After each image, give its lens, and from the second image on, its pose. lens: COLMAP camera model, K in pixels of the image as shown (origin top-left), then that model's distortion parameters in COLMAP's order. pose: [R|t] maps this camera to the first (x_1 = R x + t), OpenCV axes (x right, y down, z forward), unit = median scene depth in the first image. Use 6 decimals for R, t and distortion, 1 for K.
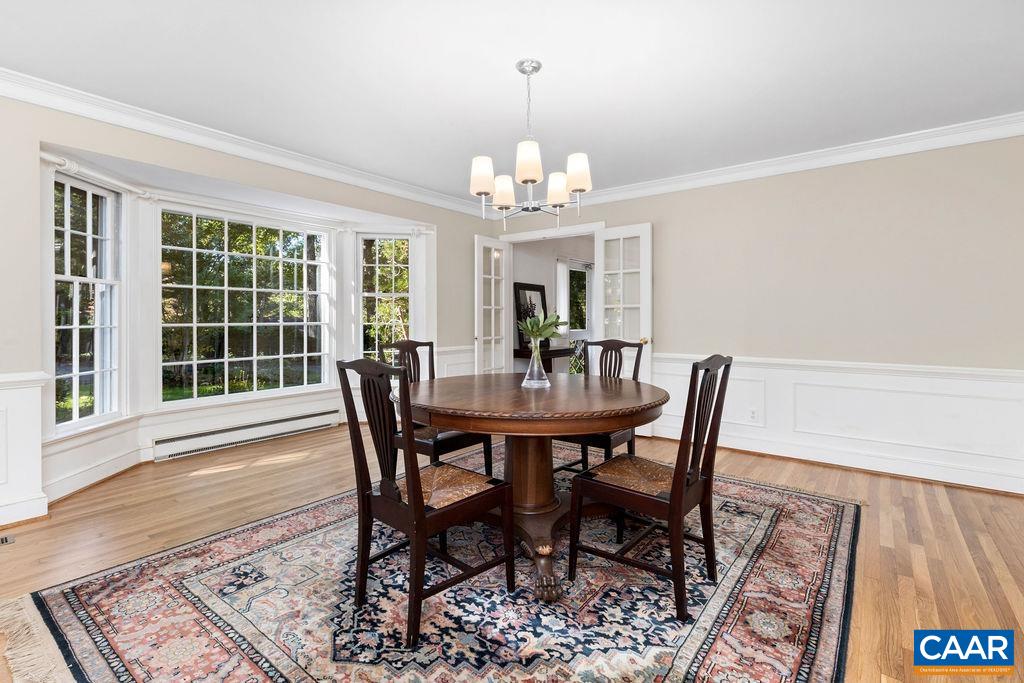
lens RADIAL K [[468.9, 0, 530.2], [0, 468.9, 315.4], [0, 0, 1]] dist [0.003640, 0.000838]
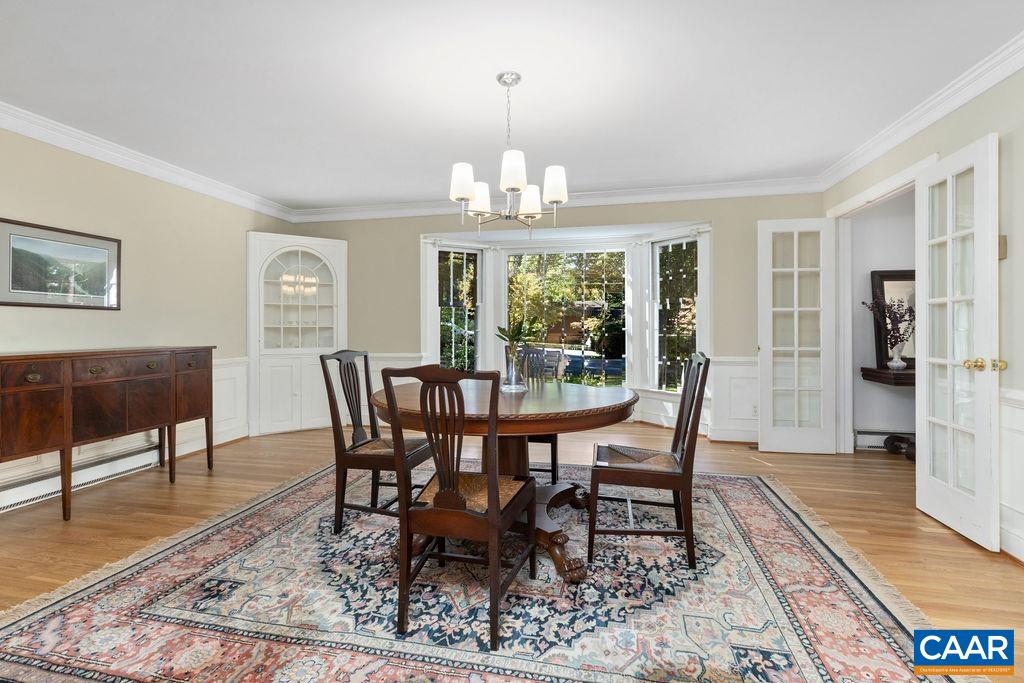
lens RADIAL K [[468.9, 0, 515.8], [0, 468.9, 326.8], [0, 0, 1]] dist [0.003640, 0.000838]
pose [[0.423950, -0.001136, -0.905685, 1.228640], [0.010997, 0.999932, 0.003894, 0.011944], [0.905619, -0.011611, 0.423934, 0.759068]]
